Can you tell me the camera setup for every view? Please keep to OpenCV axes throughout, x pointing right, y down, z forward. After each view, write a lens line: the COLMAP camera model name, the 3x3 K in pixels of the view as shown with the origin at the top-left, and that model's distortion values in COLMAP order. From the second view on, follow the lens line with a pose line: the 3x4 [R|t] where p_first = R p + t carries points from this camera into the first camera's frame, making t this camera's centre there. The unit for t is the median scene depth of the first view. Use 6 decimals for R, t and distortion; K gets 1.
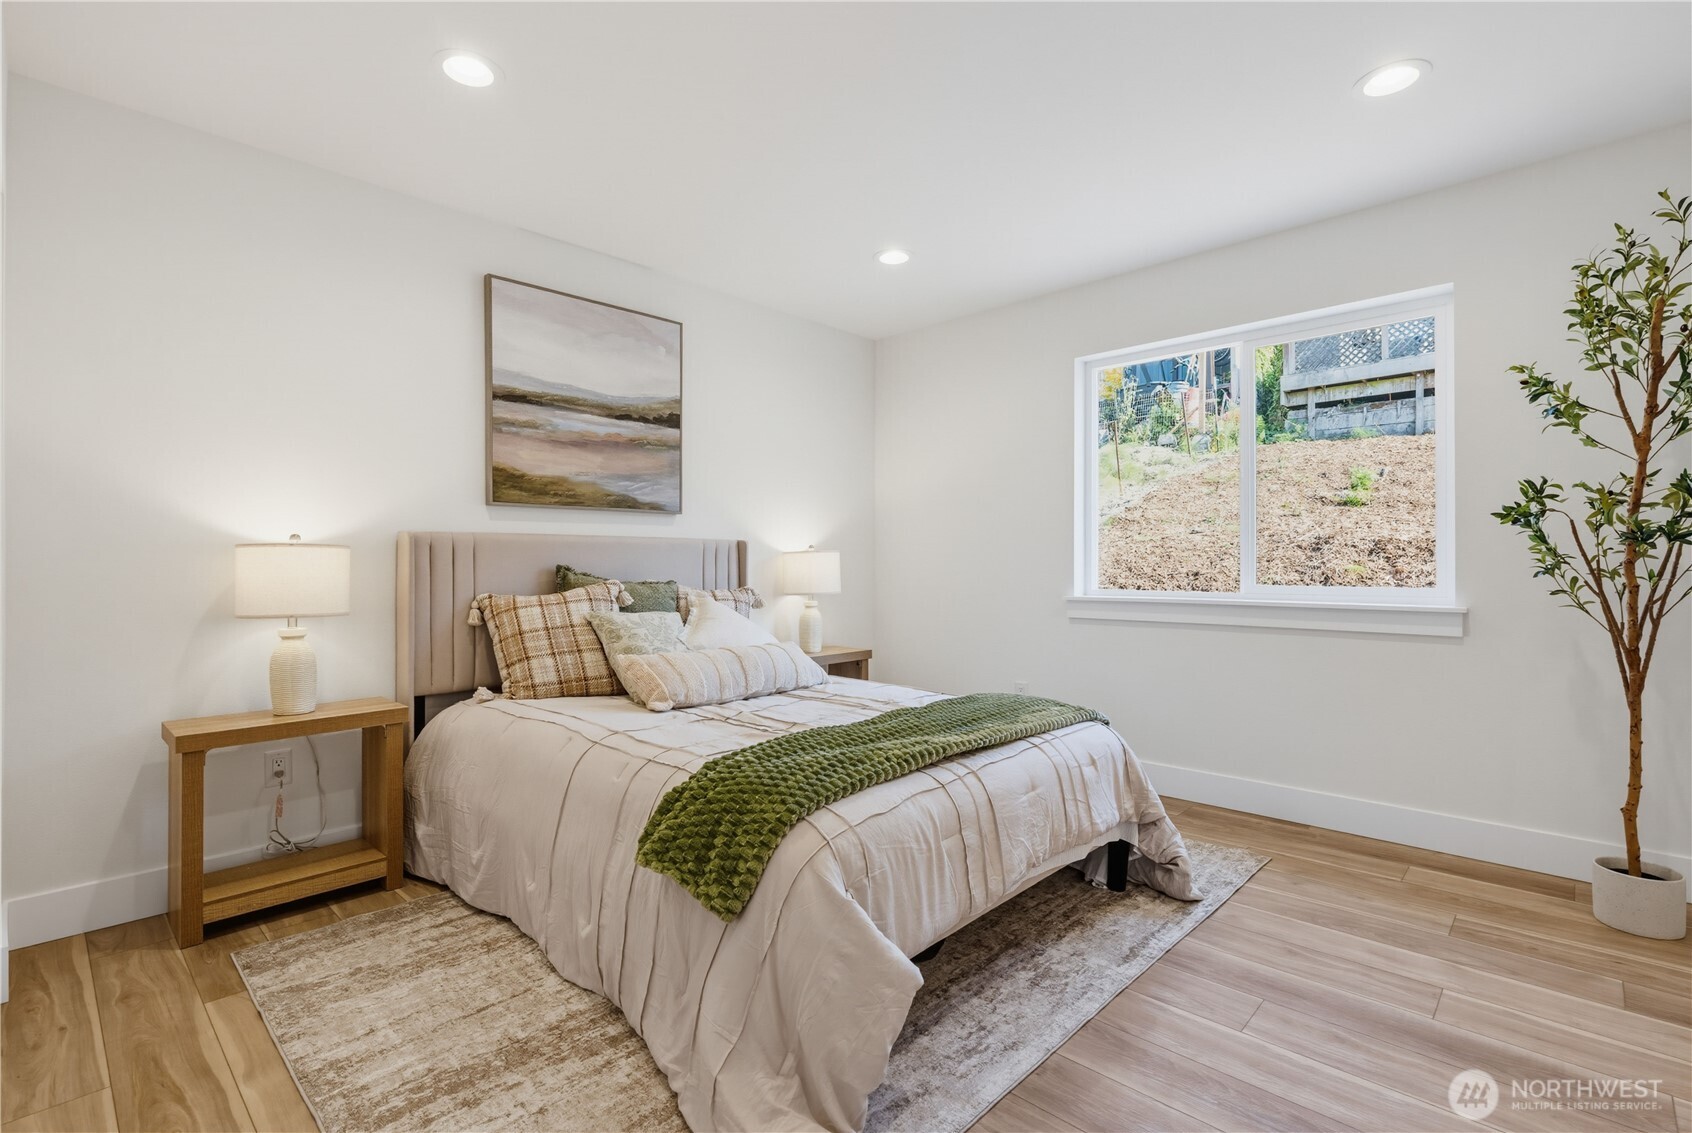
lens RADIAL K [[774.2, 0, 852.6], [0, 774.2, 562.2], [0, 0, 1]] dist [0.000123, 0.000206]
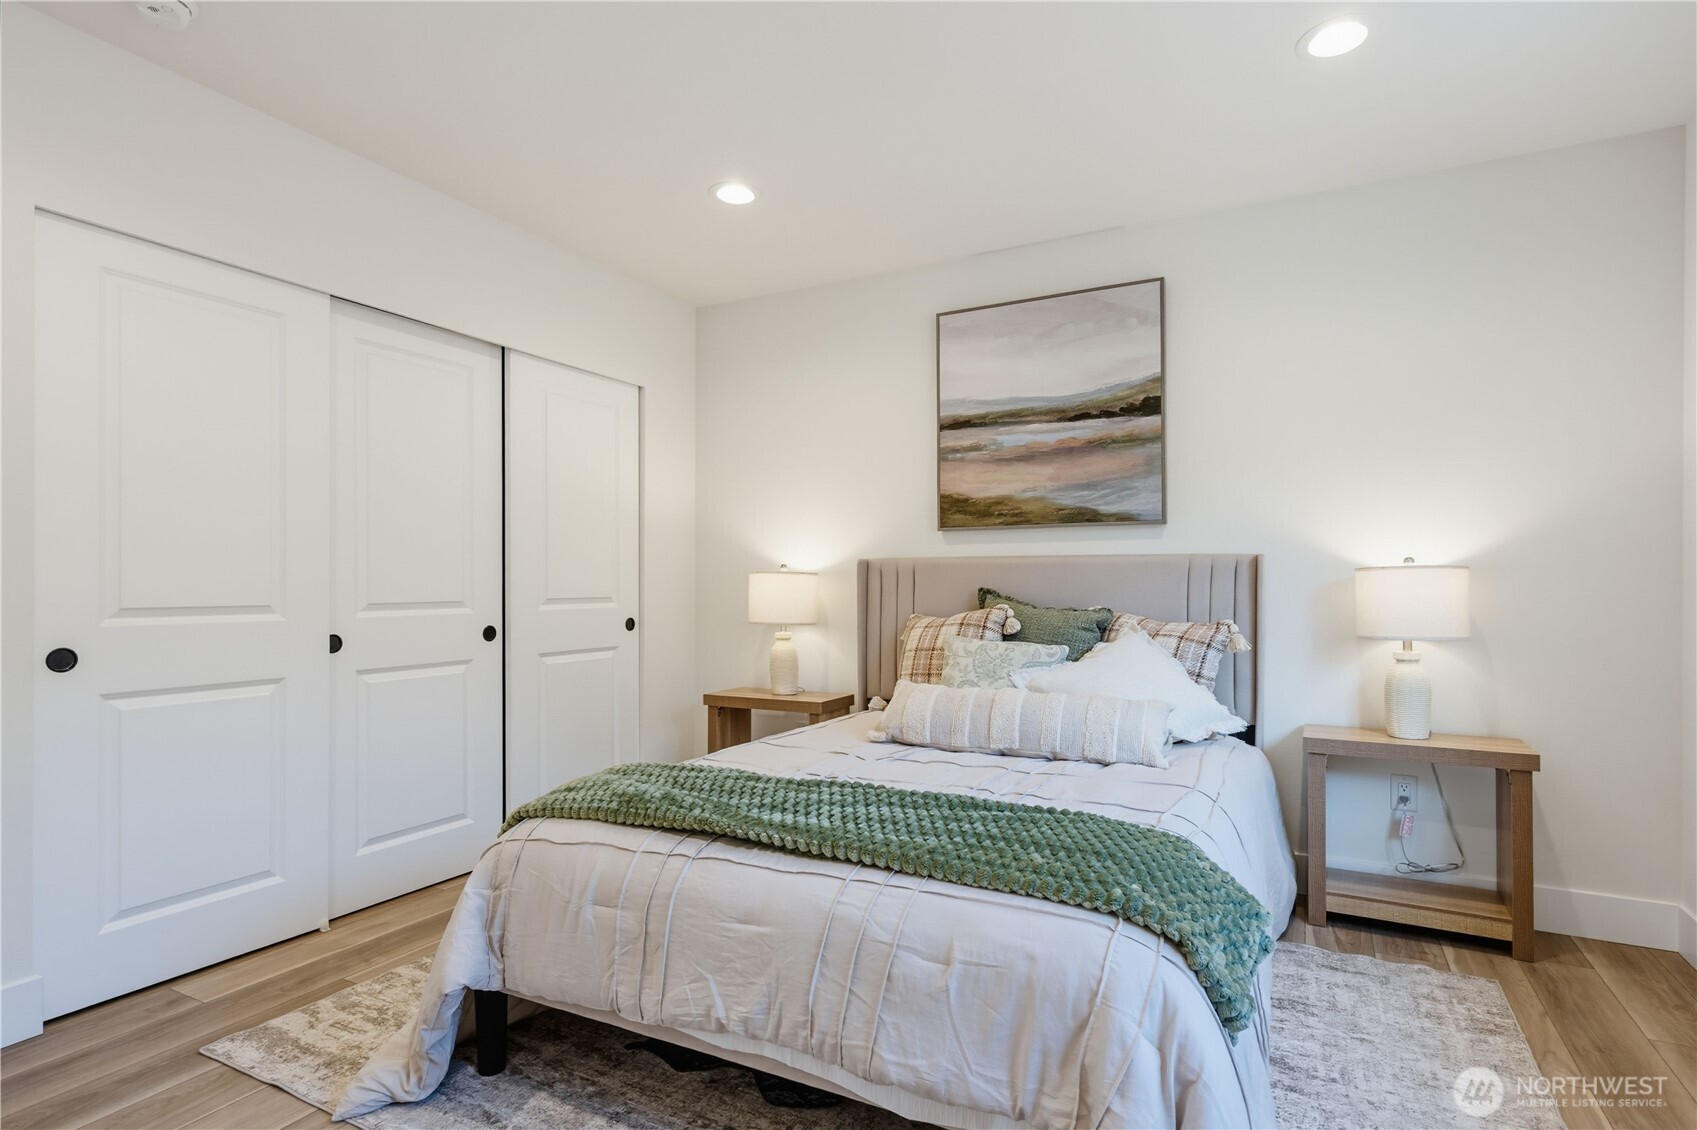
lens RADIAL K [[774.2, 0, 859.8], [0, 774.2, 578.6], [0, 0, 1]] dist [0.003248, 0.000726]
pose [[0.303080, -0.003999, -0.952957, 0.461153], [-0.004351, 0.999975, -0.005580, -0.001645], [0.952955, 0.005837, 0.303055, 0.516601]]
